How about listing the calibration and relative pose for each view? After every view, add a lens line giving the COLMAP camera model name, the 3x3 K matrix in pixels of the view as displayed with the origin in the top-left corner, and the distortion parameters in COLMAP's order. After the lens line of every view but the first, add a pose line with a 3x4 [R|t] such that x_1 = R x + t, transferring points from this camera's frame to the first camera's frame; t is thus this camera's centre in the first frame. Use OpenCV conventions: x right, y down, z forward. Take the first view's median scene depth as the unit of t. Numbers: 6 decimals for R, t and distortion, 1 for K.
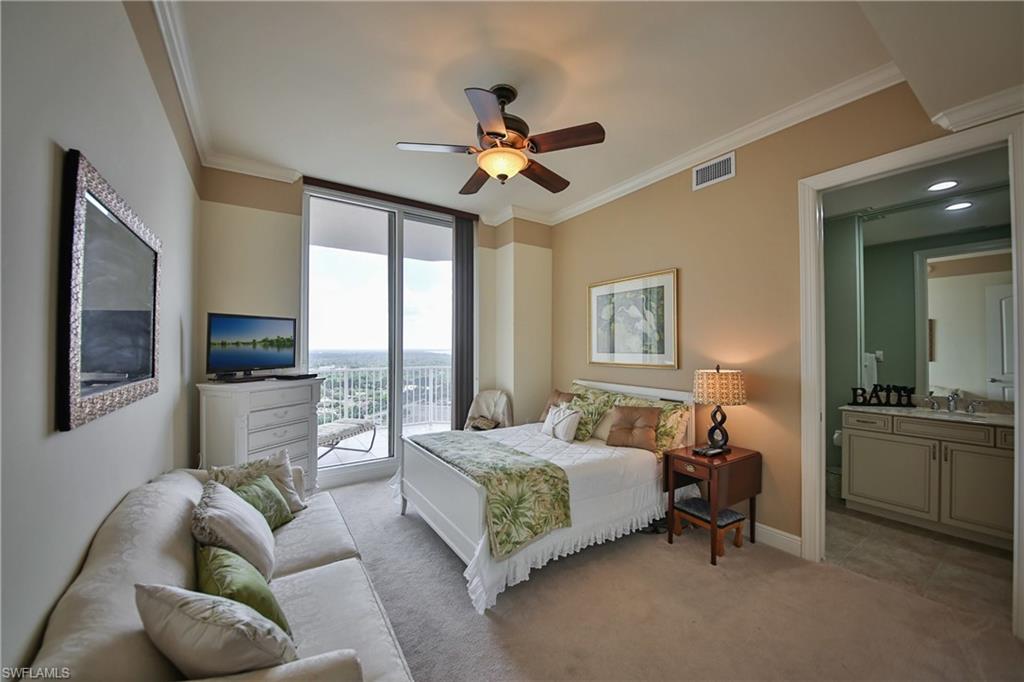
lens RADIAL K [[379.3, 0, 511.0], [0, 379.3, 342.4], [0, 0, 1]] dist [0.017201, -0.018558]
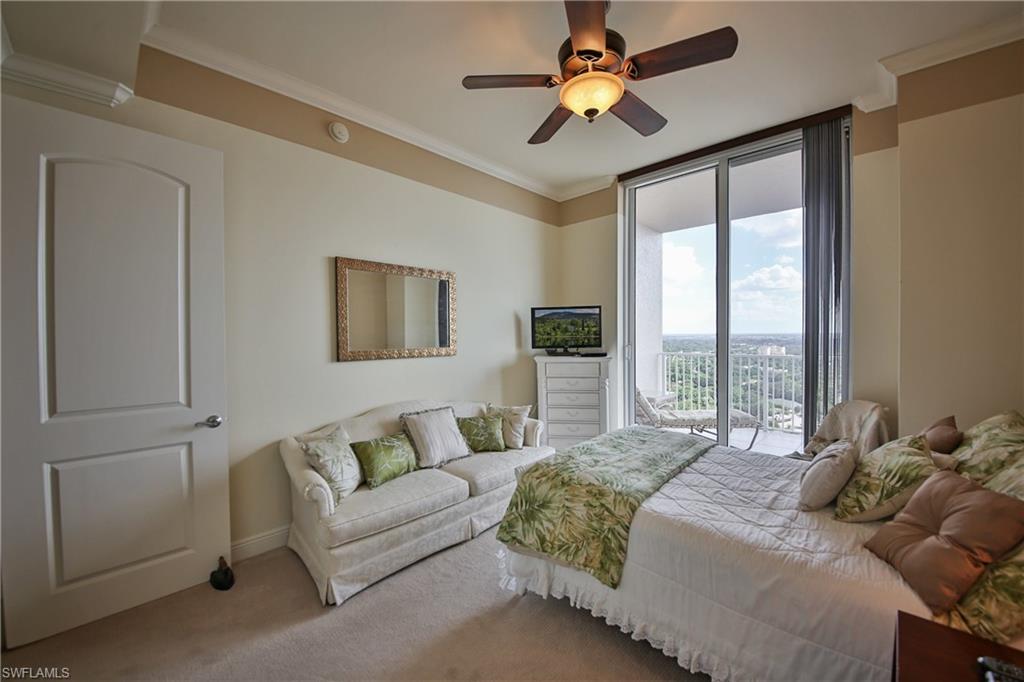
lens RADIAL K [[388.6, 0, 512.0], [0, 388.6, 341.0], [0, 0, 1]] dist [0.010047, -0.009478]
pose [[0.225022, 0.015541, -0.974230, 0.613751], [0.020005, 0.999588, 0.020566, 0.018907], [0.974148, -0.024117, 0.224619, 0.528978]]
